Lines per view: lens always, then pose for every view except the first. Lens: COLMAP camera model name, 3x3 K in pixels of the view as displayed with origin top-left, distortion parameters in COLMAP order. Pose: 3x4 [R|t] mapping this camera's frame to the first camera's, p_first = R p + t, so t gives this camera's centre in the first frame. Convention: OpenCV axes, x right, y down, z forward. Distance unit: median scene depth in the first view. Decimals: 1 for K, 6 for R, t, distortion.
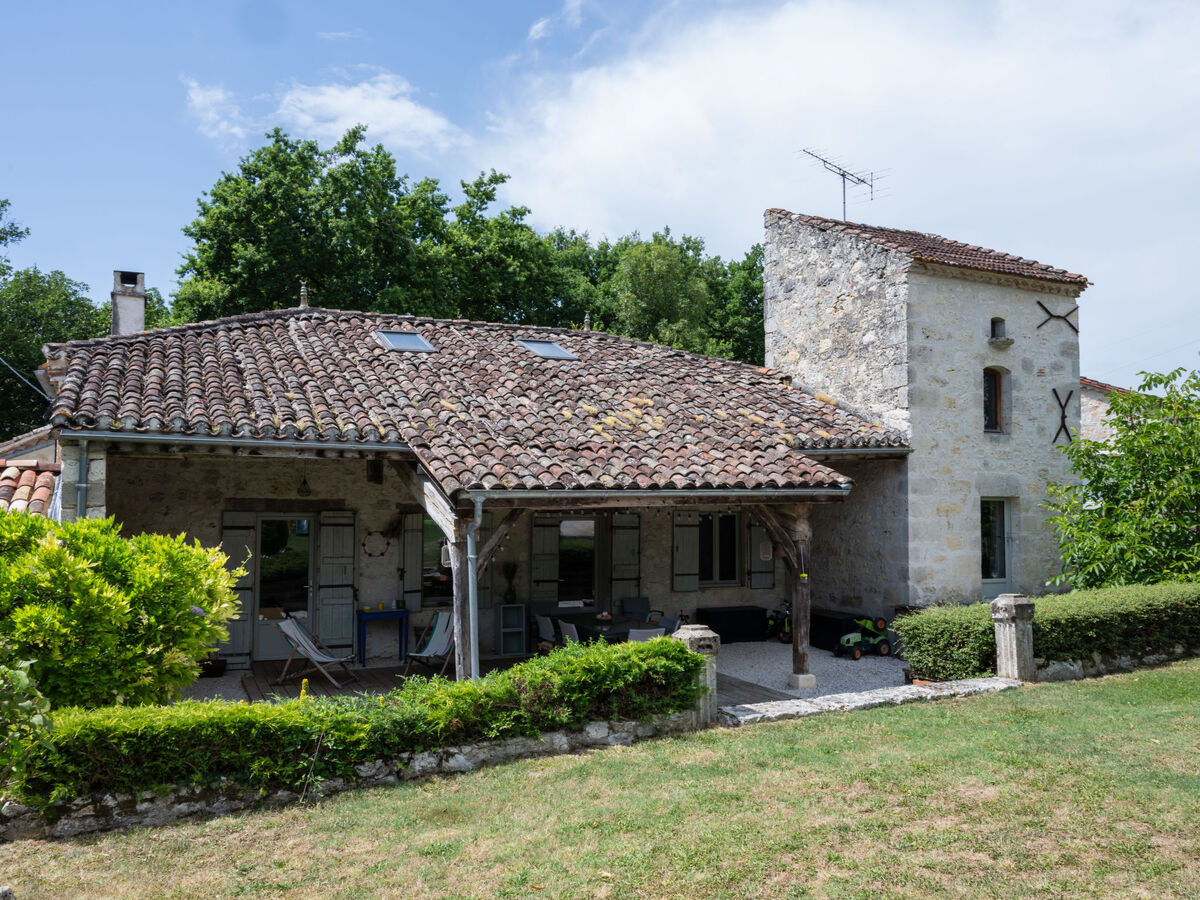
lens RADIAL K [[950.8, 0, 600.0], [0, 950.8, 450.0], [0, 0, 1]] dist [-0.007450, -0.000323]
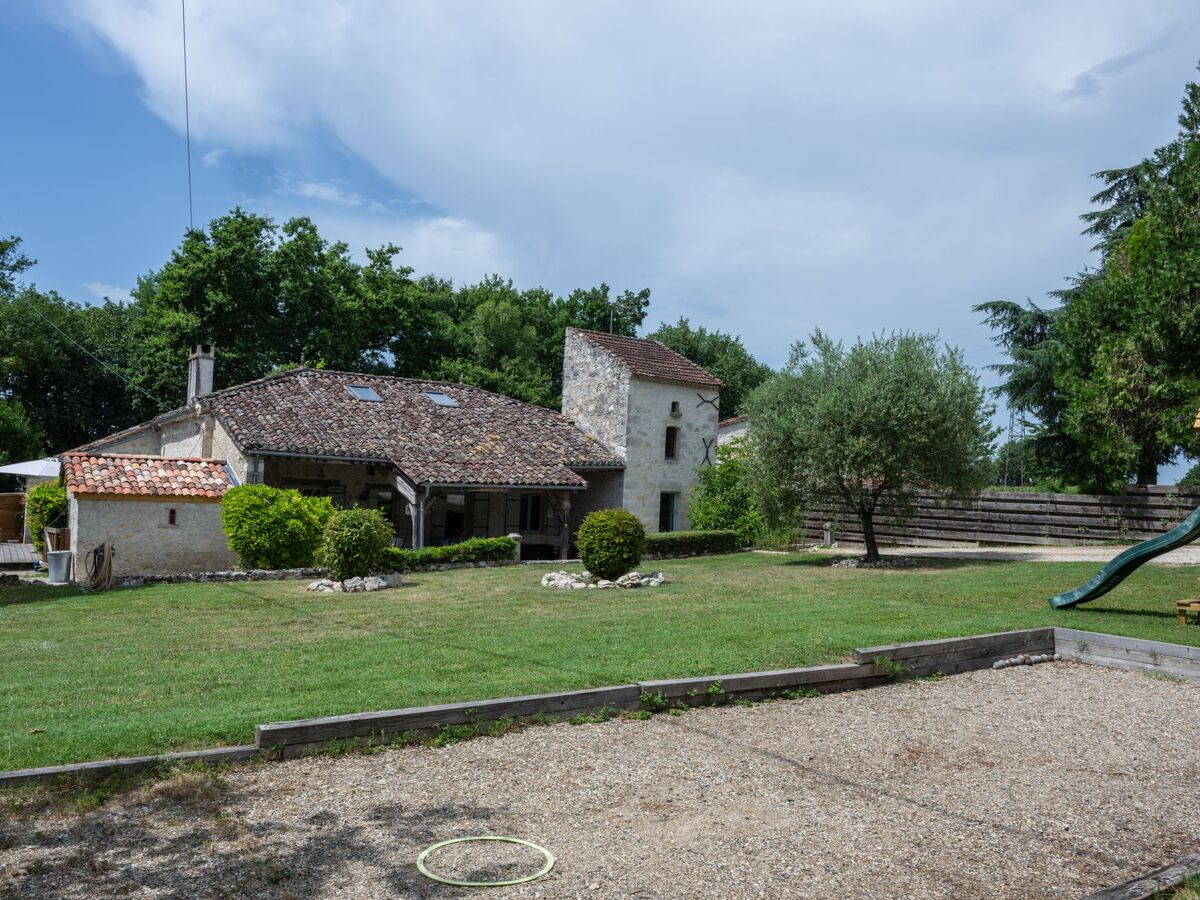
lens RADIAL K [[950.8, 0, 600.0], [0, 950.8, 450.0], [0, 0, 1]] dist [-0.007450, -0.000323]
pose [[0.983175, 0.047063, 0.176497, -0.083884], [-0.052199, 0.998334, 0.024570, -0.080029], [-0.175046, -0.033369, 0.983995, -0.944473]]
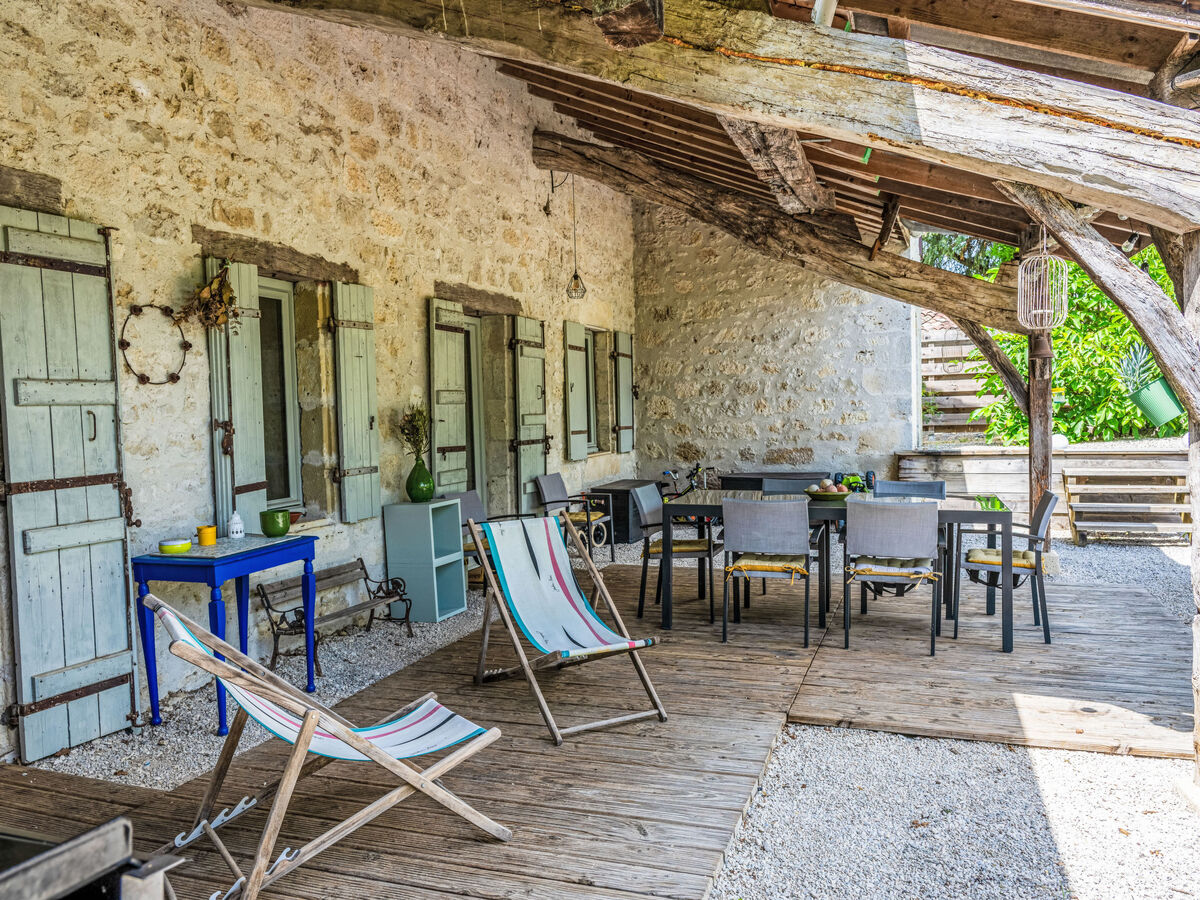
lens RADIAL K [[950.8, 0, 600.0], [0, 950.8, 450.0], [0, 0, 1]] dist [-0.007450, -0.000323]
pose [[0.673091, -0.051224, 0.737784, -0.363084], [-0.017101, 0.996254, 0.084770, 0.102663], [-0.739362, -0.069675, 0.669693, 0.667815]]
